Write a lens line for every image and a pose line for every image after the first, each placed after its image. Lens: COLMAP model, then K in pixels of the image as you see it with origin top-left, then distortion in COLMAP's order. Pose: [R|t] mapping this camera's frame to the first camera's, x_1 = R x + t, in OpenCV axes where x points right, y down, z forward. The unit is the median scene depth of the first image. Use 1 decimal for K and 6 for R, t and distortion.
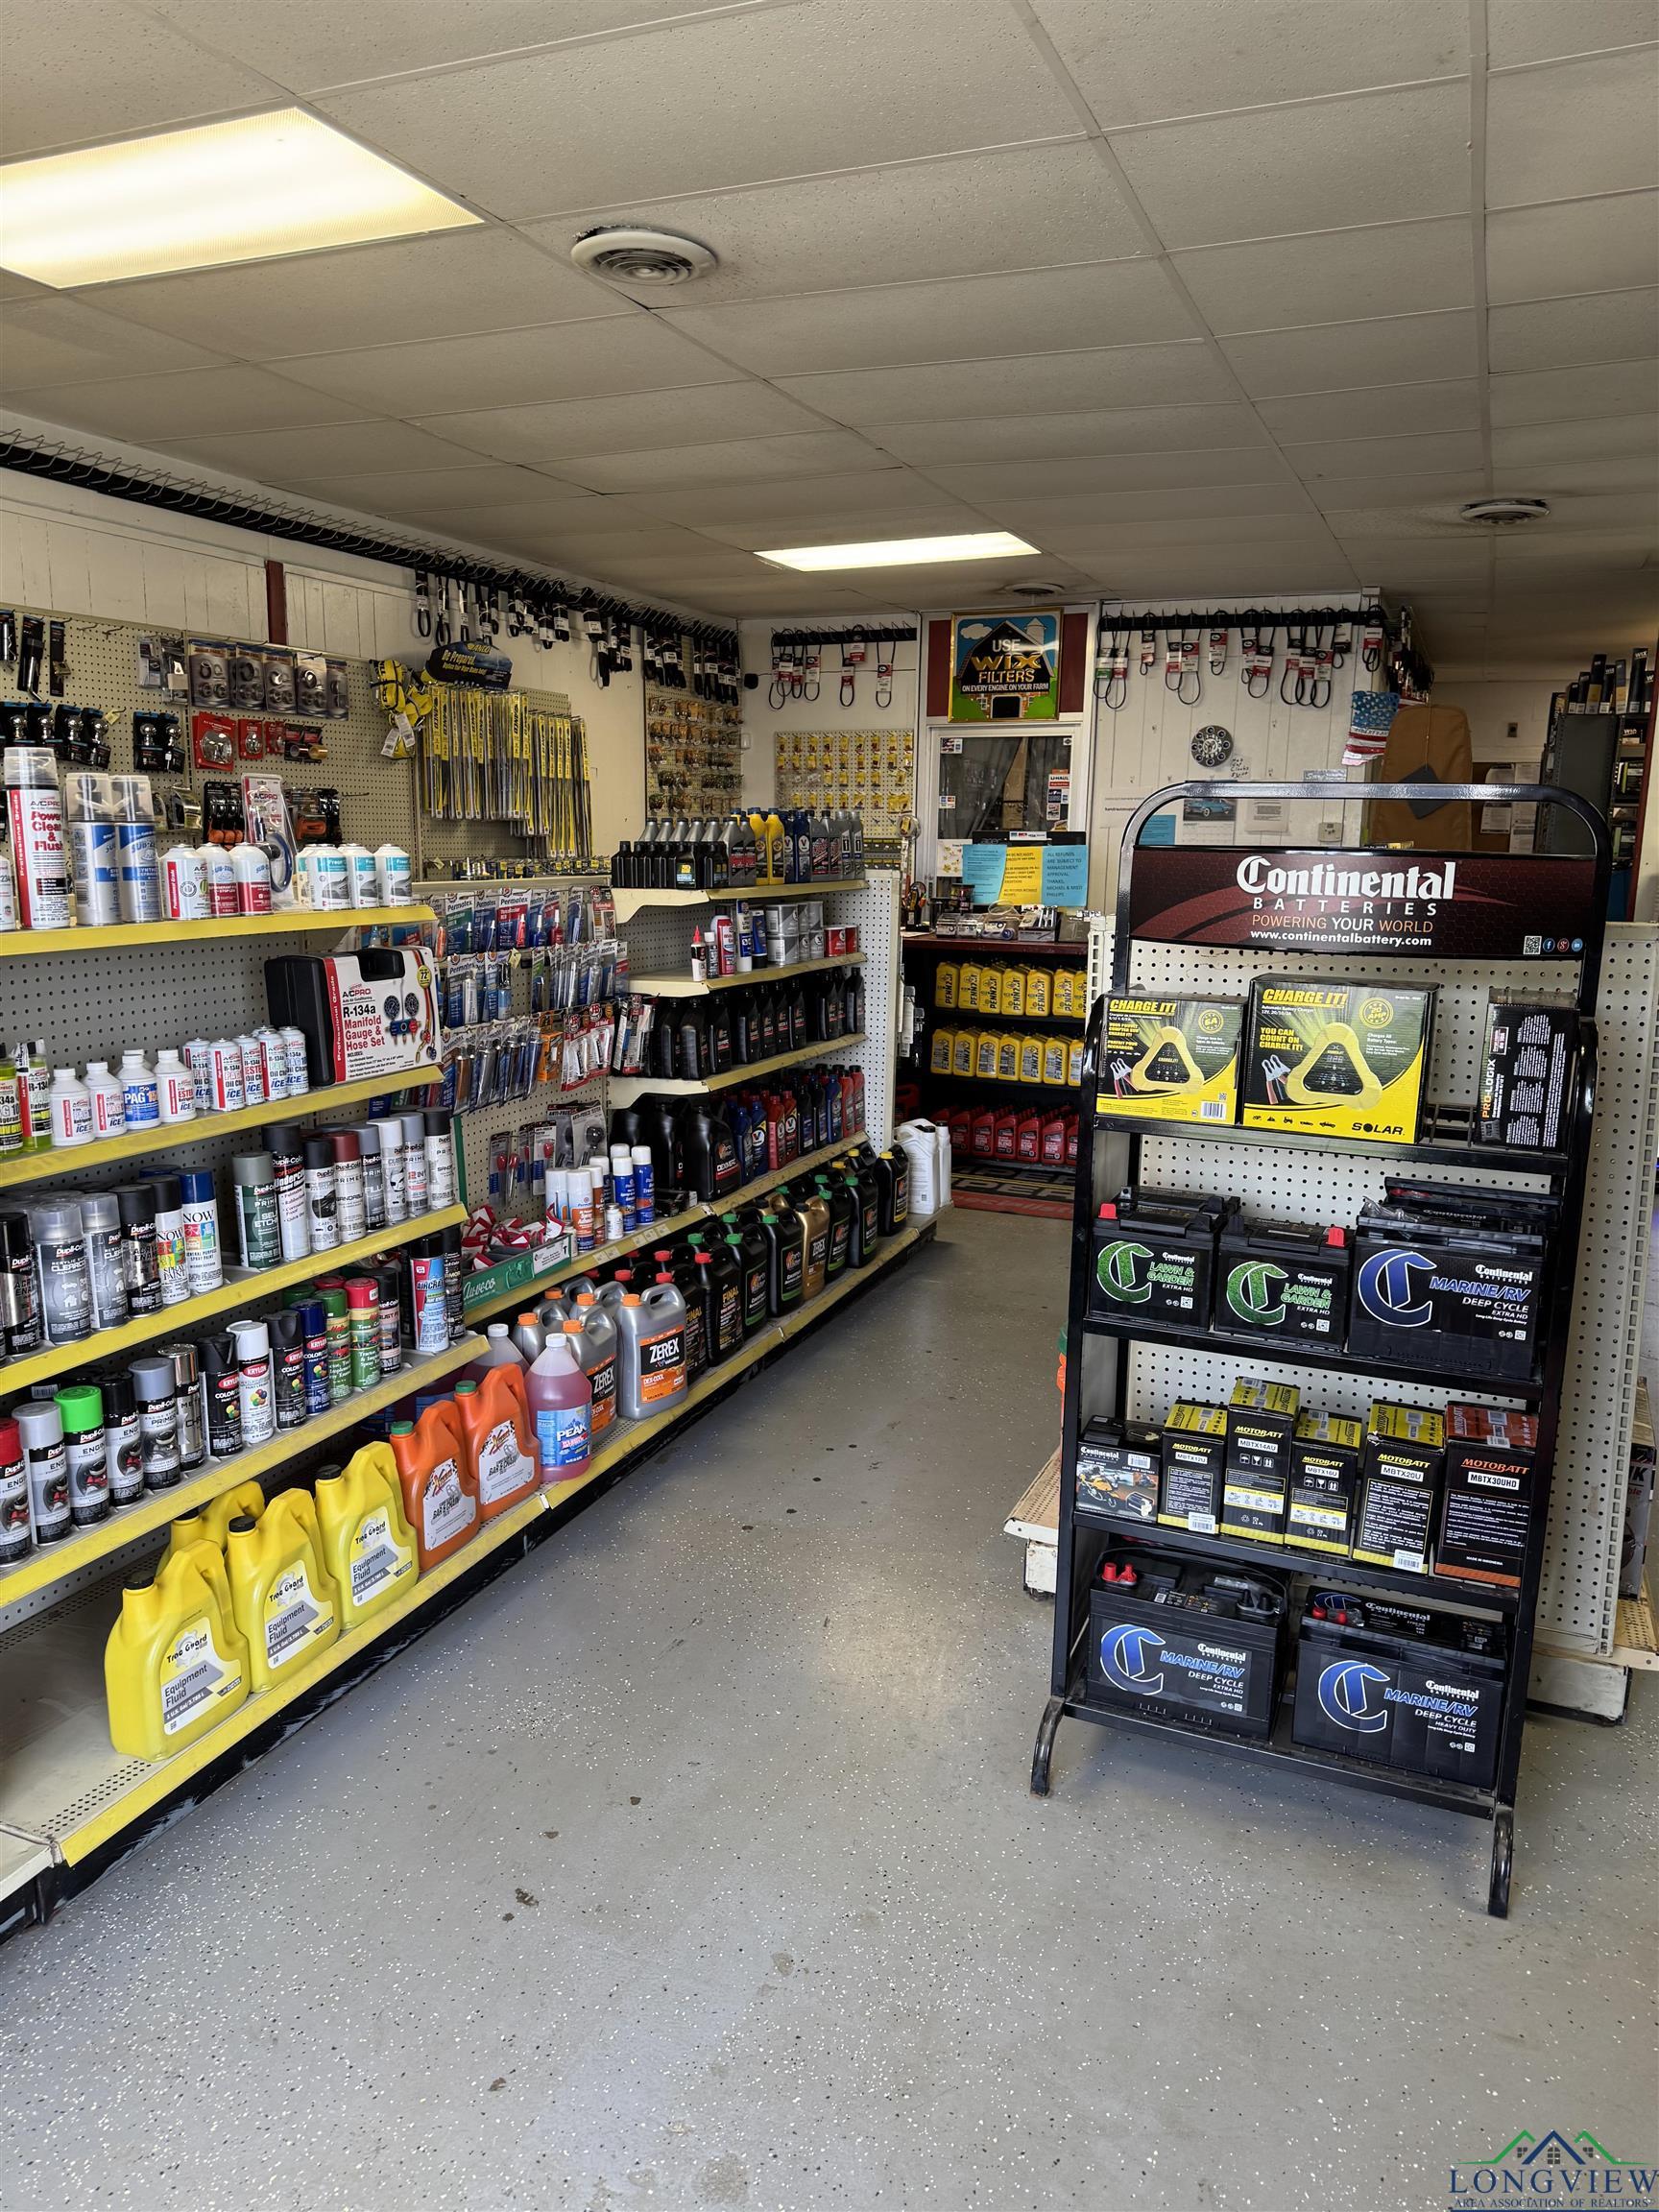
lens RADIAL K [[1541.7, 0, 846.3], [0, 1541.7, 1096.9], [0, 0, 1]] dist [0.106105, -0.100272]
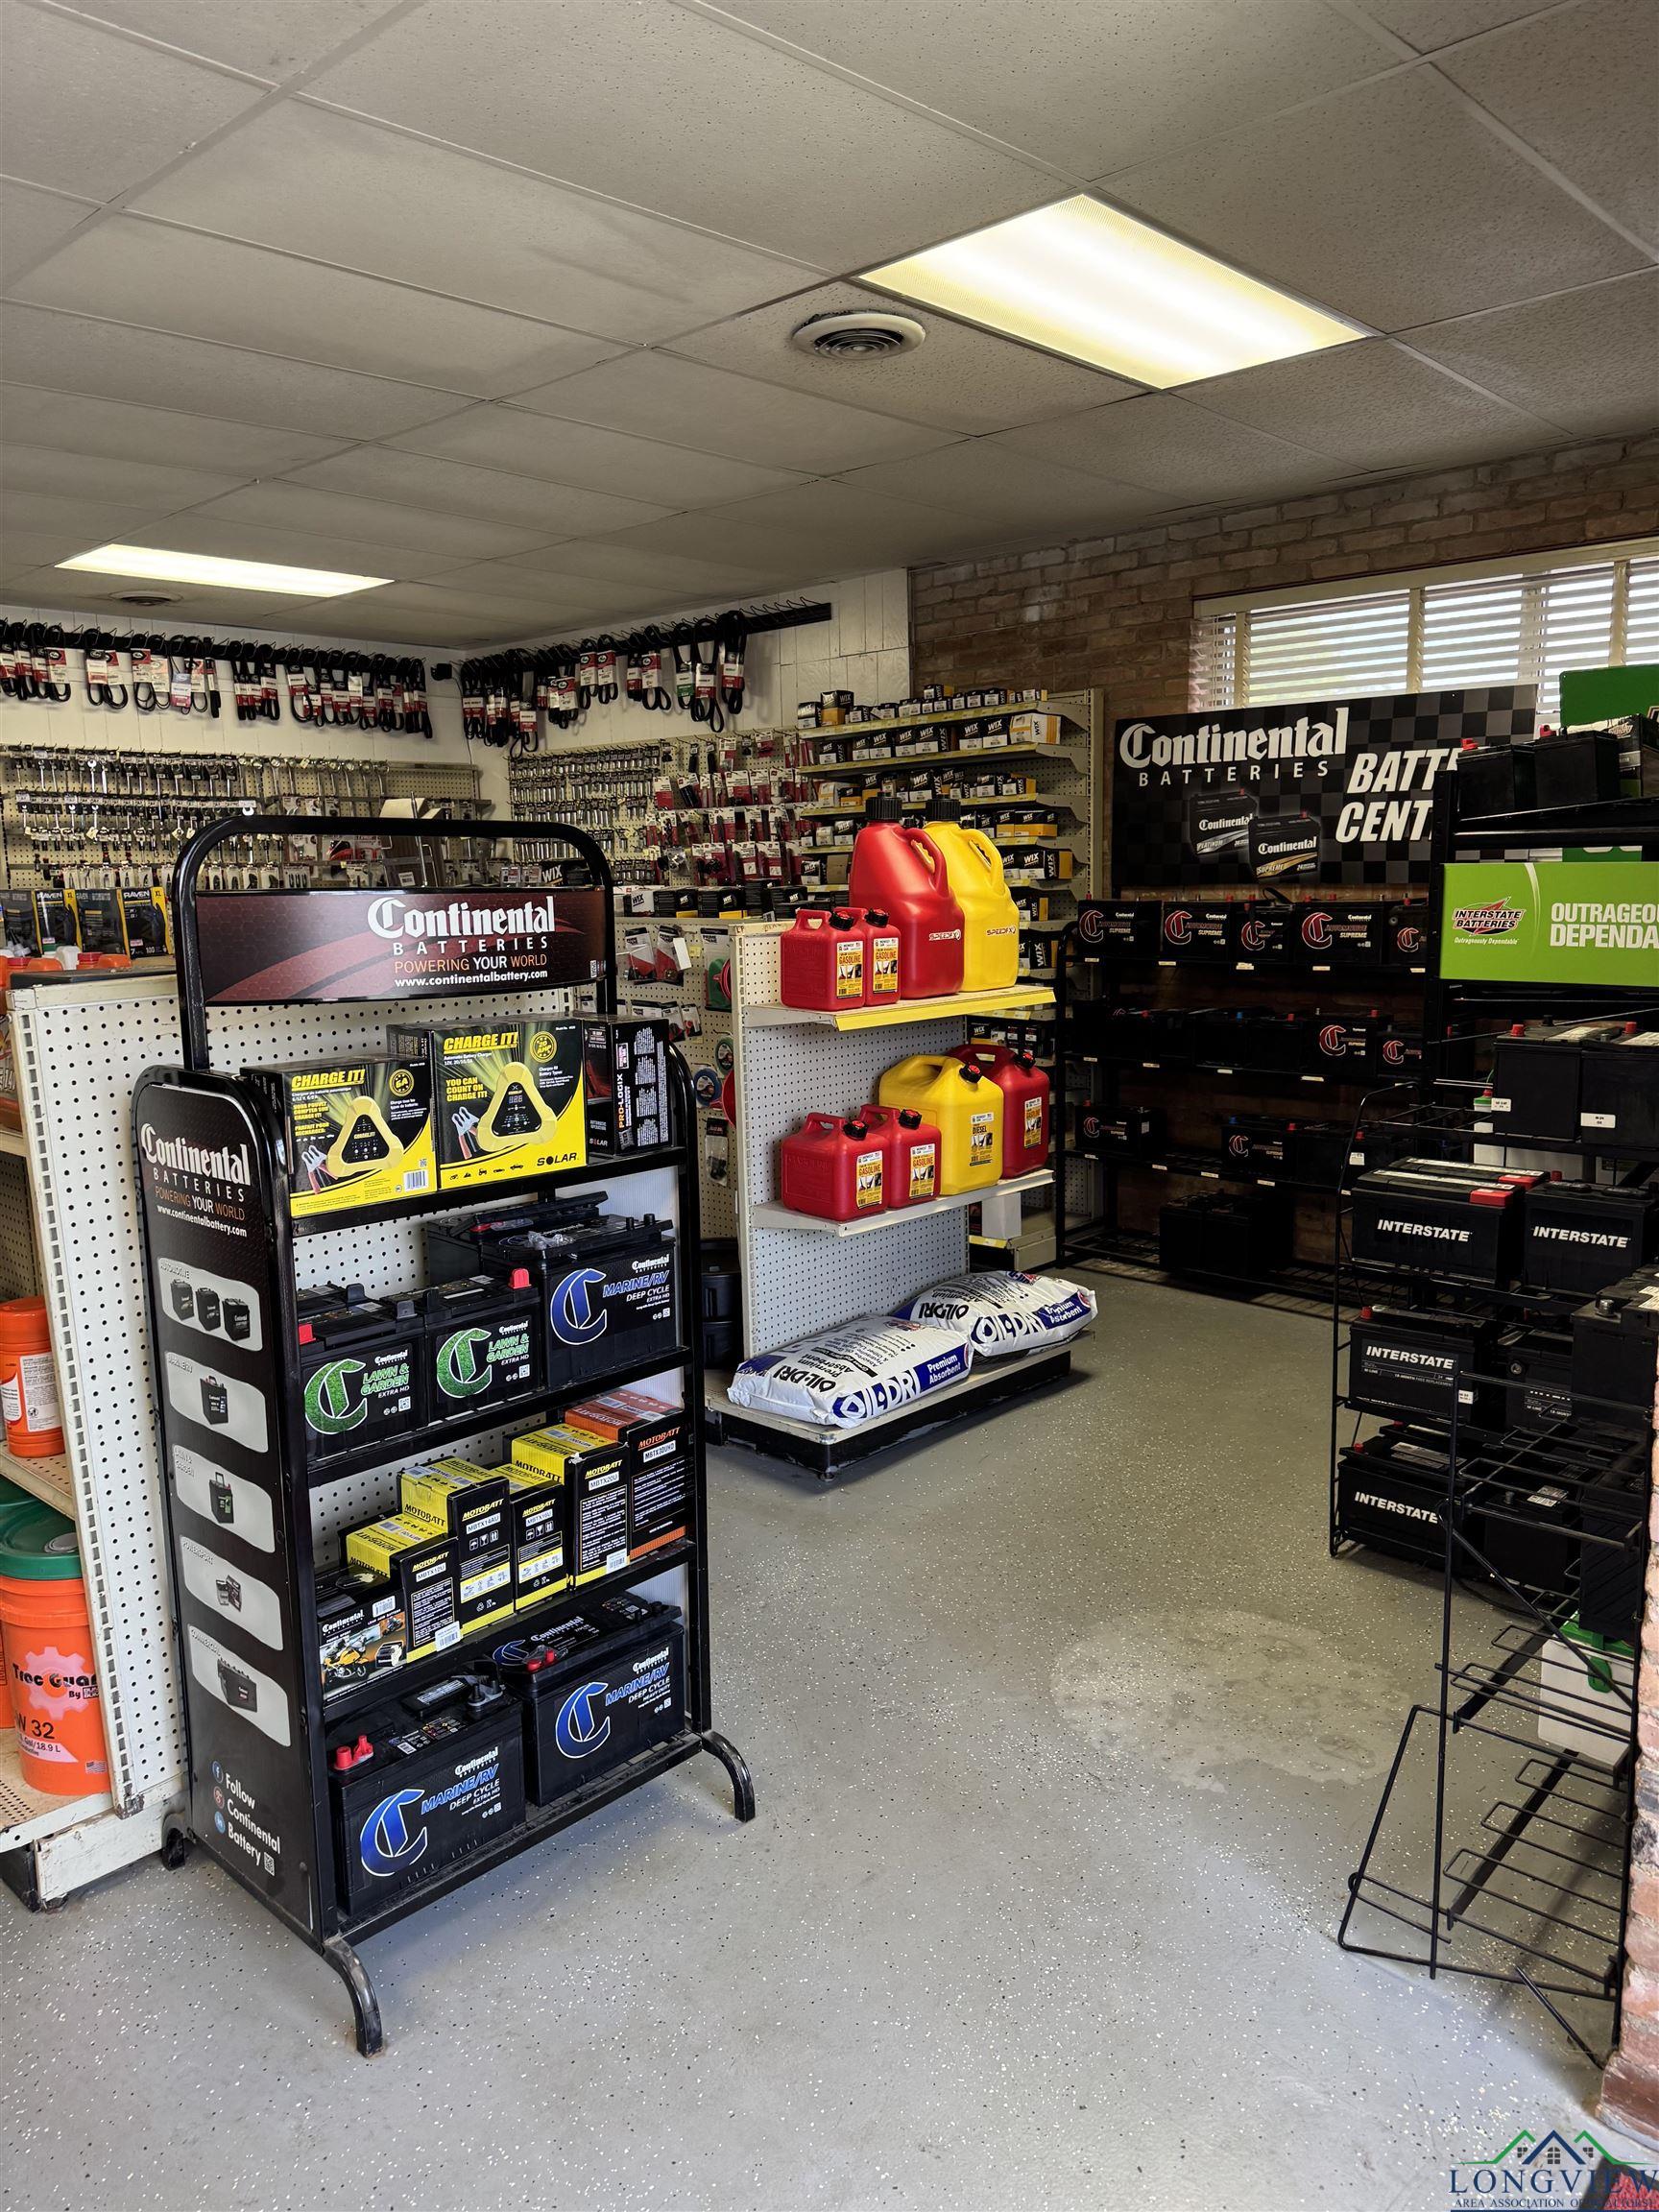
lens RADIAL K [[1541.7, 0, 846.3], [0, 1541.7, 1096.9], [0, 0, 1]] dist [0.106105, -0.100272]
pose [[0.353829, -0.162331, 0.921115, -0.500394], [0.187875, 0.977086, 0.100026, -0.082420], [-0.916247, 0.137662, 0.376219, 0.432257]]
